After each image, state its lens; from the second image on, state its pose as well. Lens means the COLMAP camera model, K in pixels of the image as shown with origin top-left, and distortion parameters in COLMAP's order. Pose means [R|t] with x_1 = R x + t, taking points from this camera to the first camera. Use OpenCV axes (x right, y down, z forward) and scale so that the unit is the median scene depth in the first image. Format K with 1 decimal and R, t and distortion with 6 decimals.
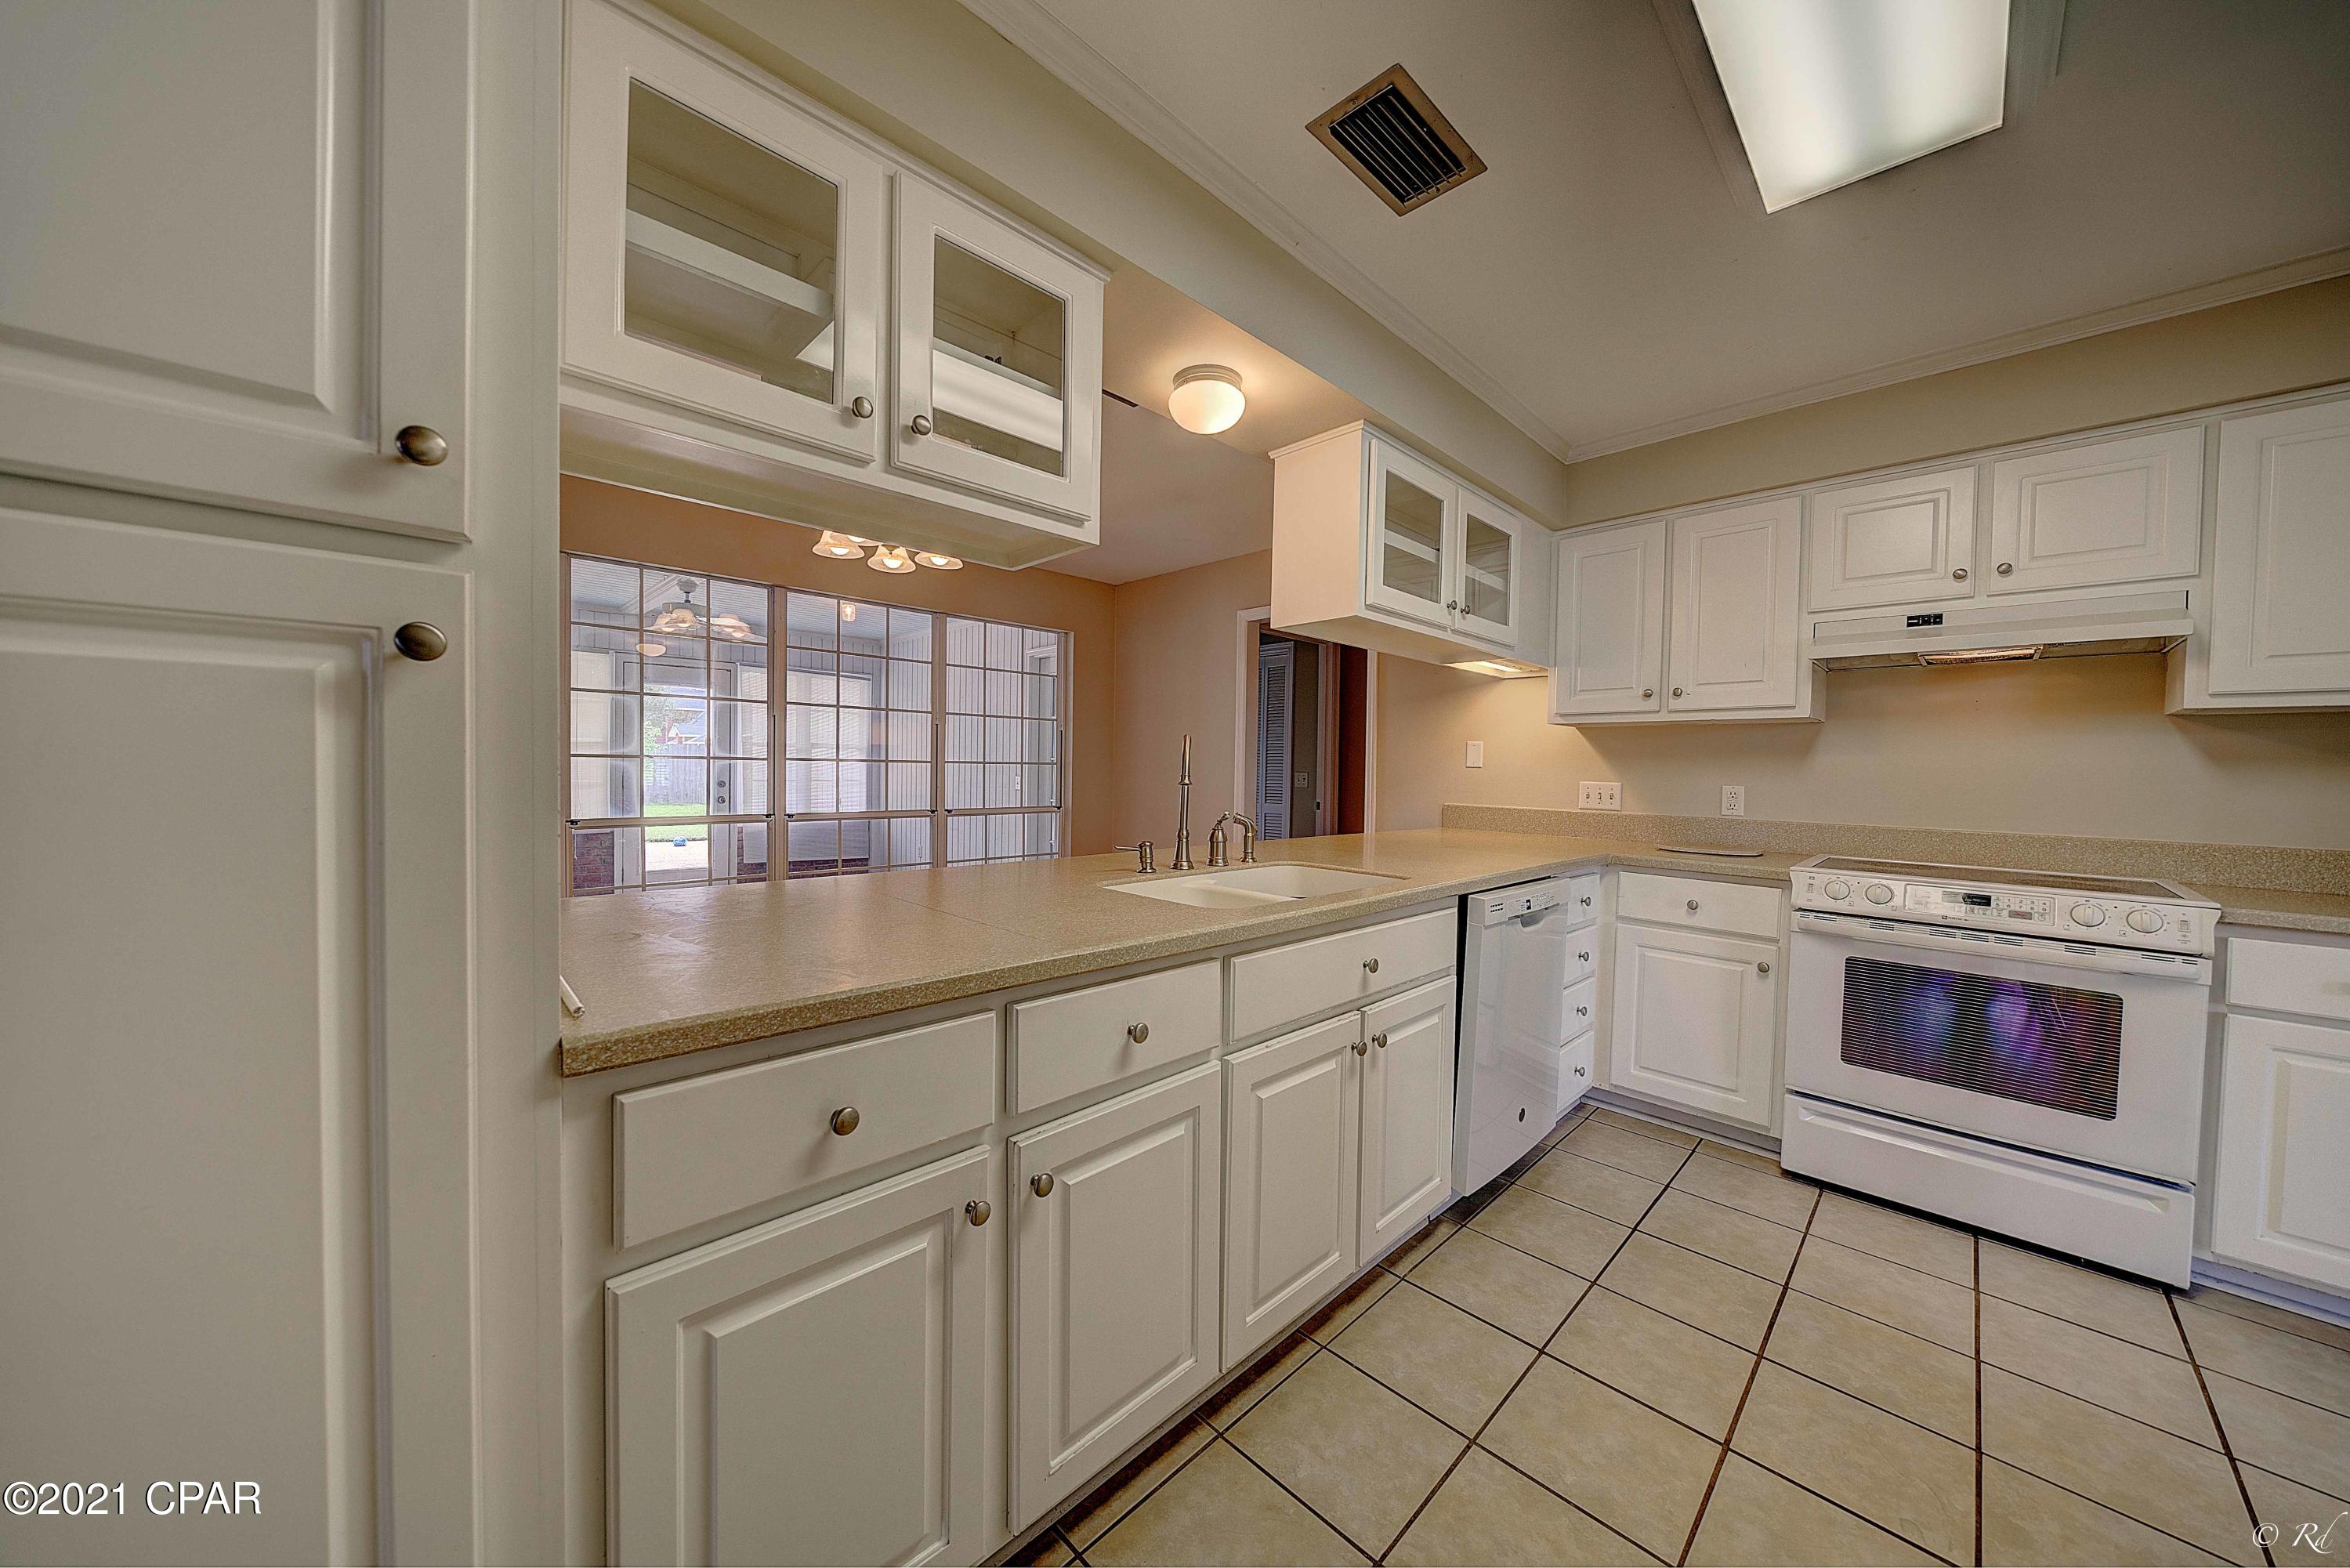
lens RADIAL K [[800.6, 0, 1181.7], [0, 800.6, 788.0], [0, 0, 1]] dist [-0.001565, -0.000083]
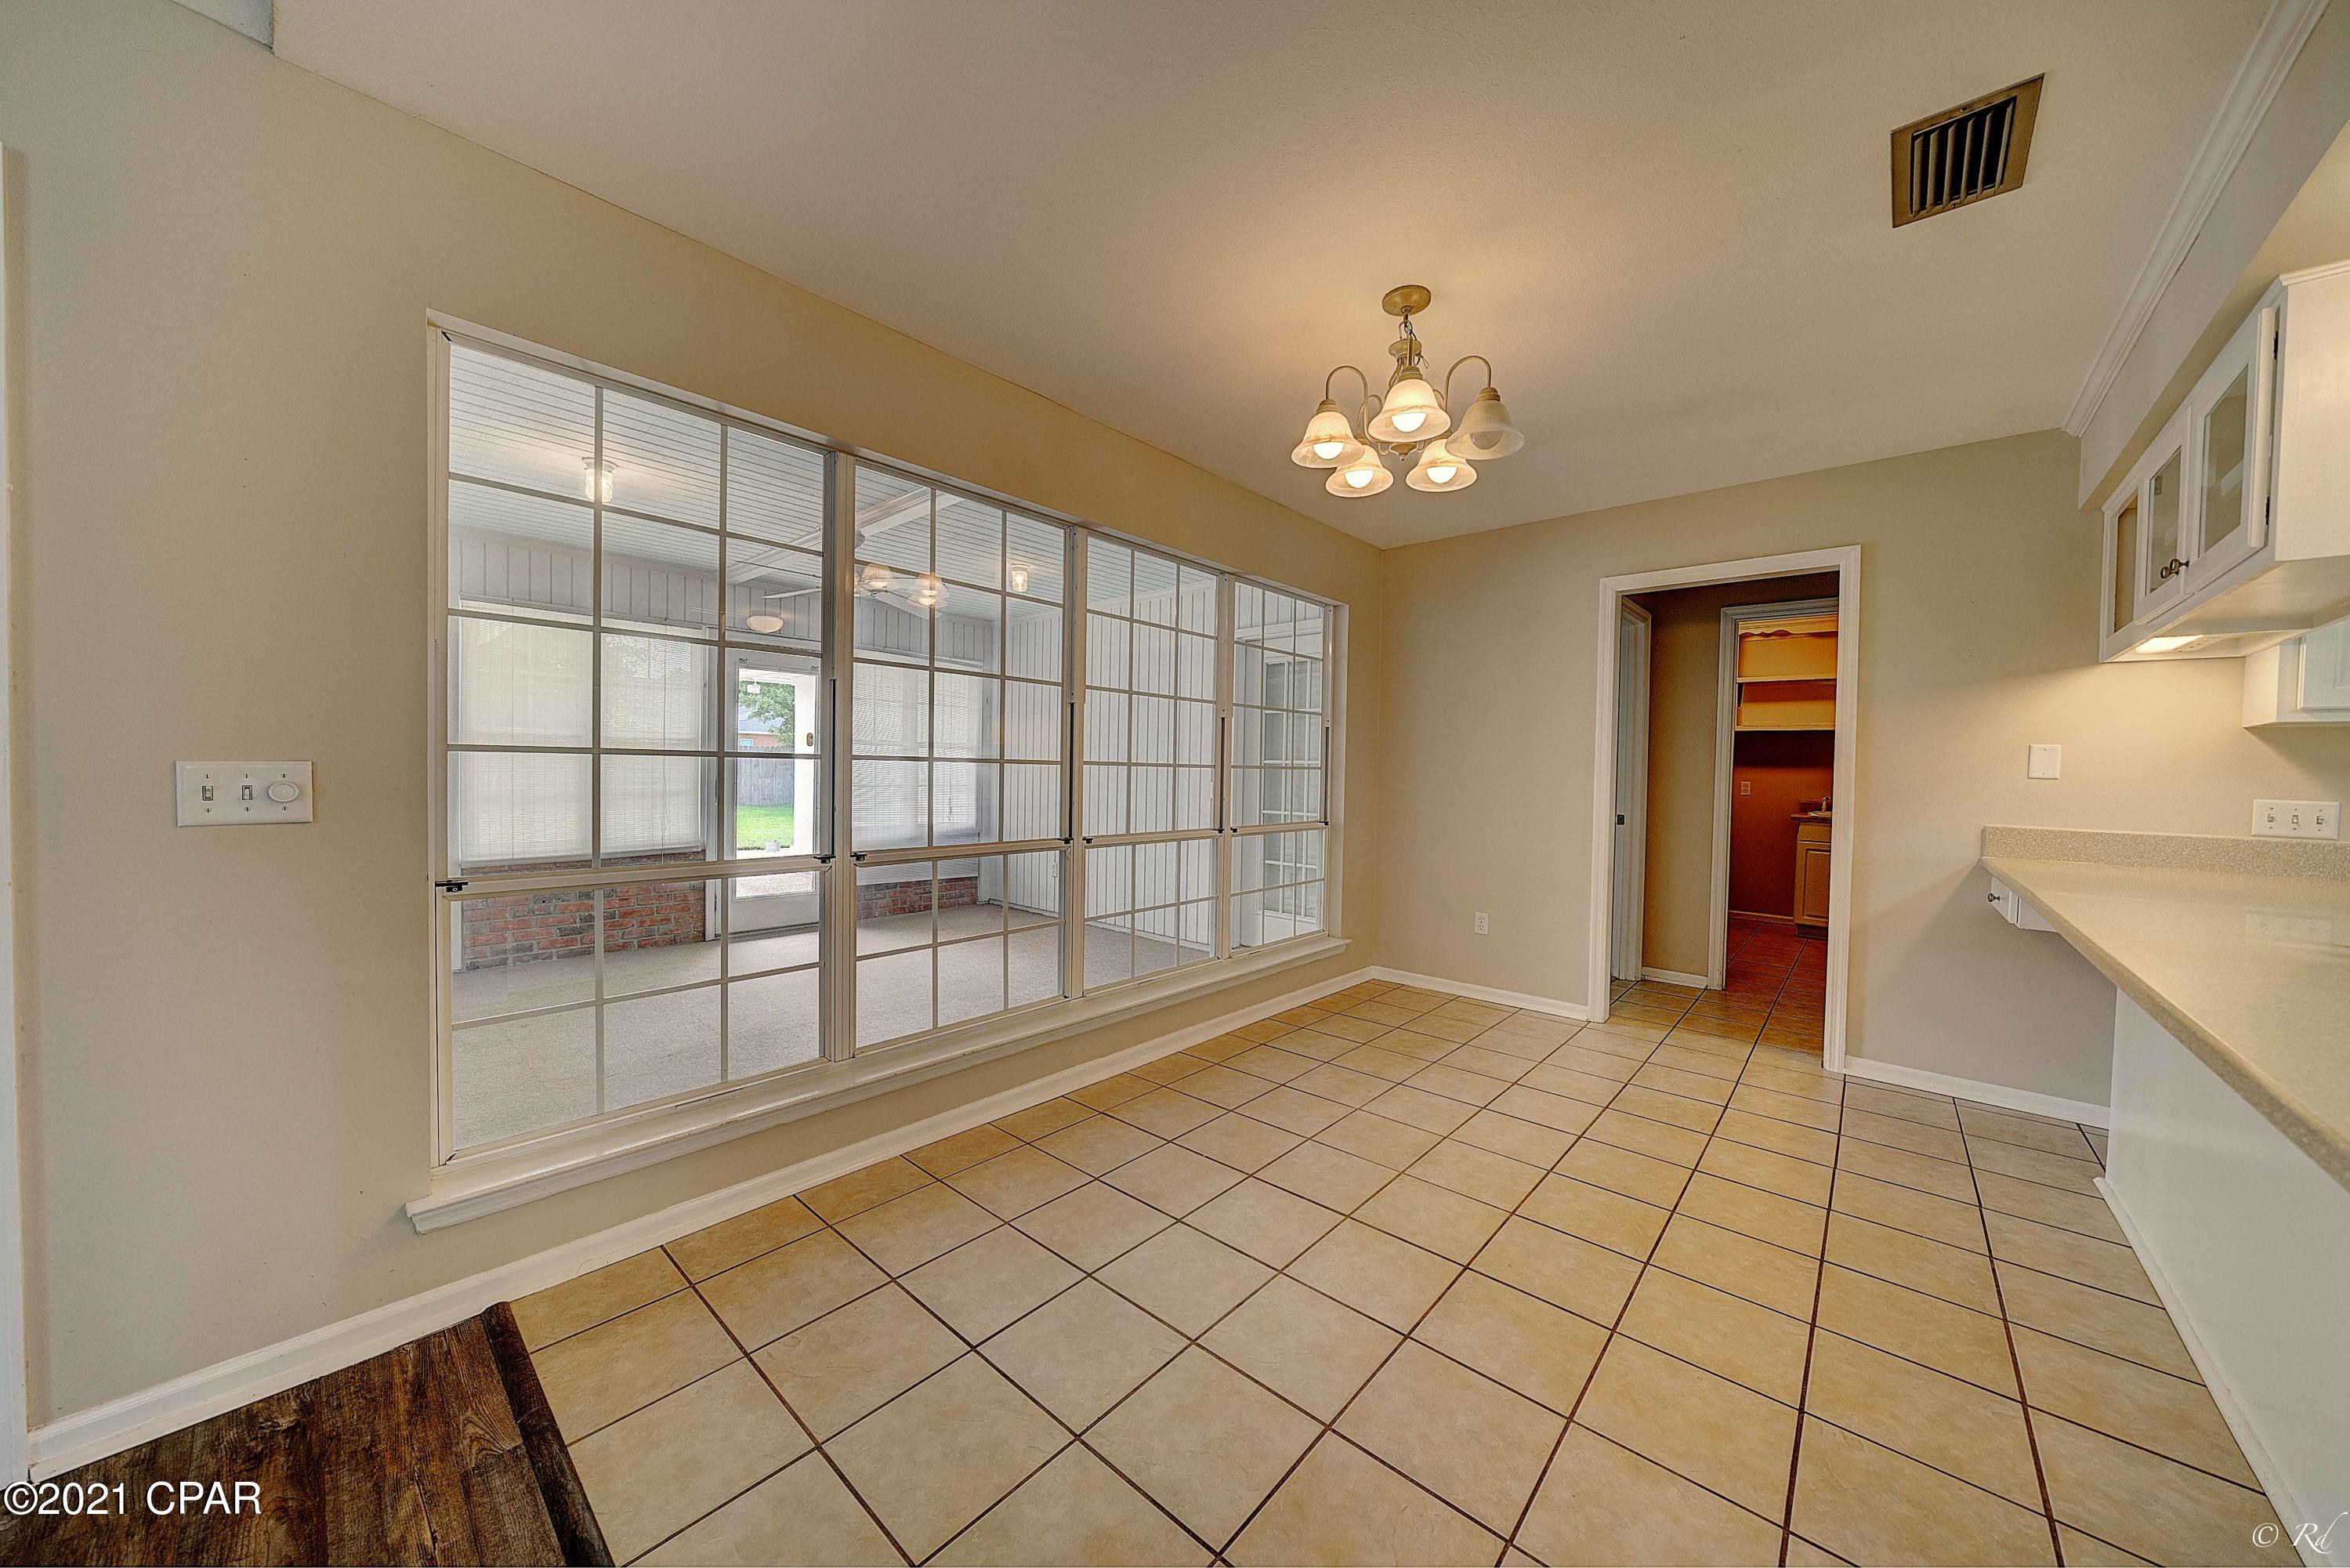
lens RADIAL K [[800.6, 0, 1179.7], [0, 800.6, 791.4], [0, 0, 1]] dist [-0.001565, -0.000083]
pose [[0.998435, 0.001563, 0.055902, -0.530169], [-0.001905, 0.999980, 0.006065, -0.017464], [-0.055891, -0.006162, 0.998418, 0.297431]]
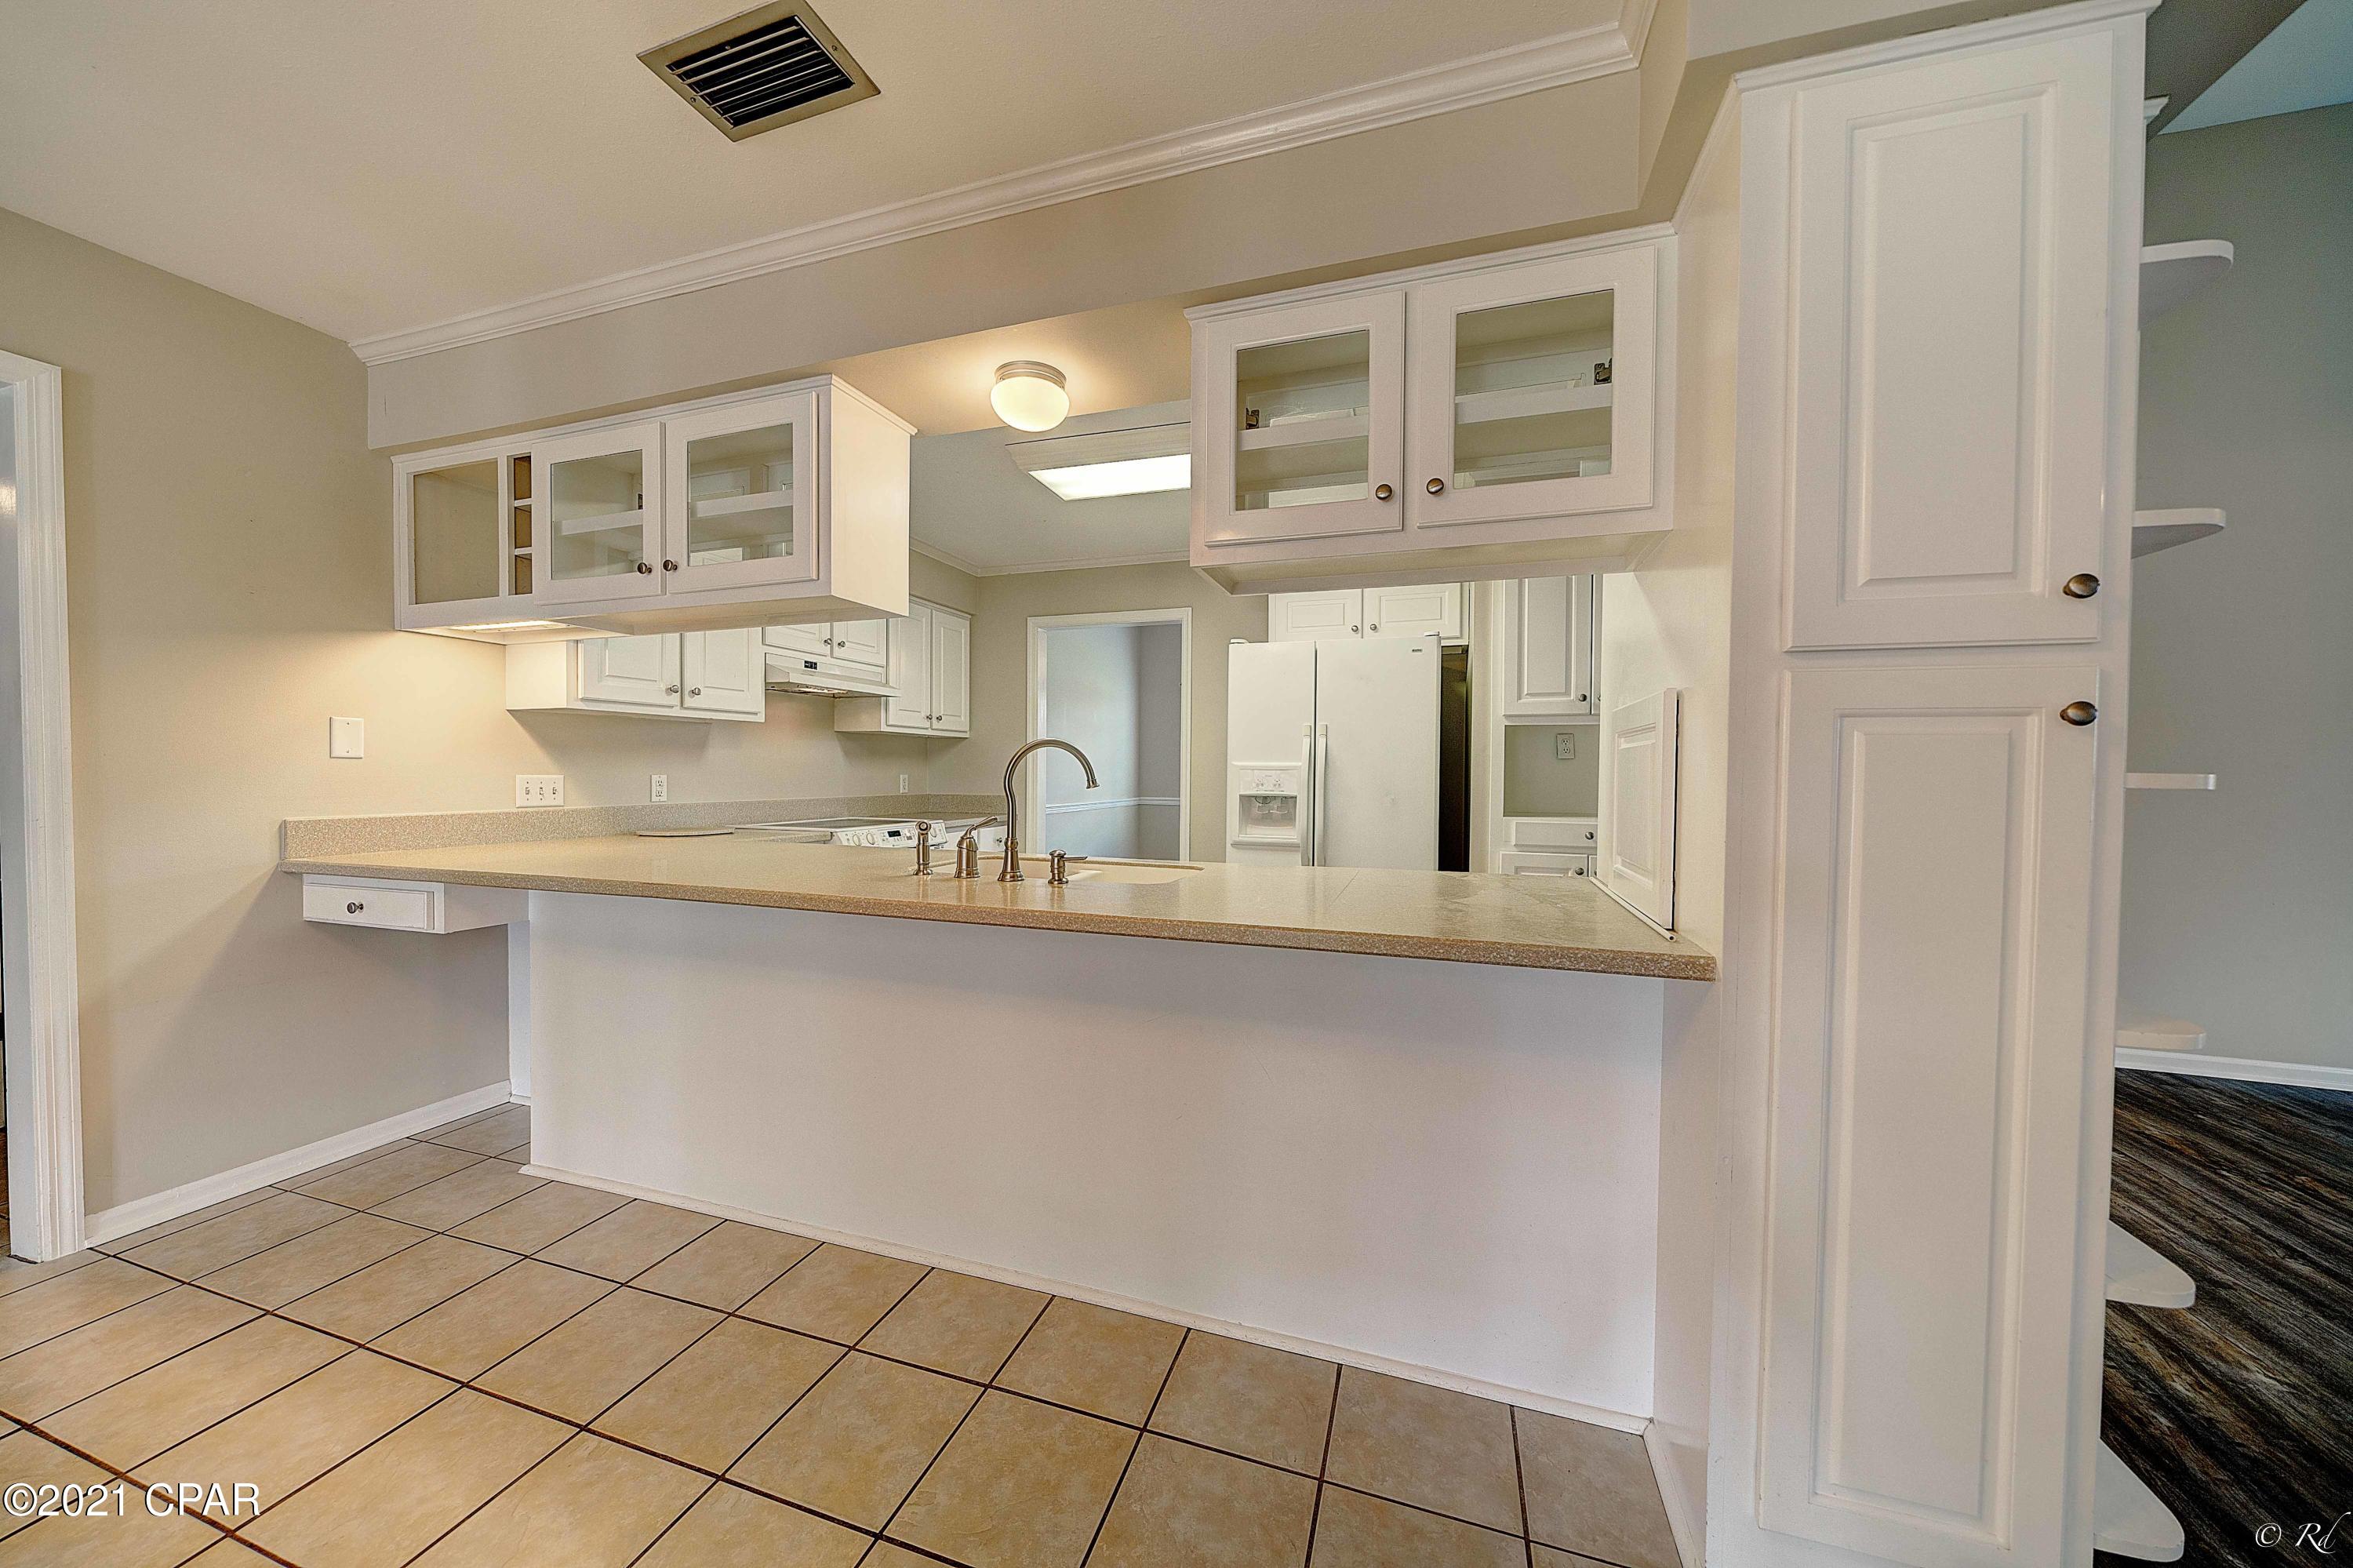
lens RADIAL K [[801.6, 0, 1173.5], [0, 801.6, 779.6], [0, 0, 1]] dist [-0.001565, -0.000083]
pose [[-0.444902, -0.034796, 0.894903, -0.537645], [0.005345, 0.999124, 0.041505, -0.032849], [-0.895563, 0.023249, -0.444326, 0.728899]]
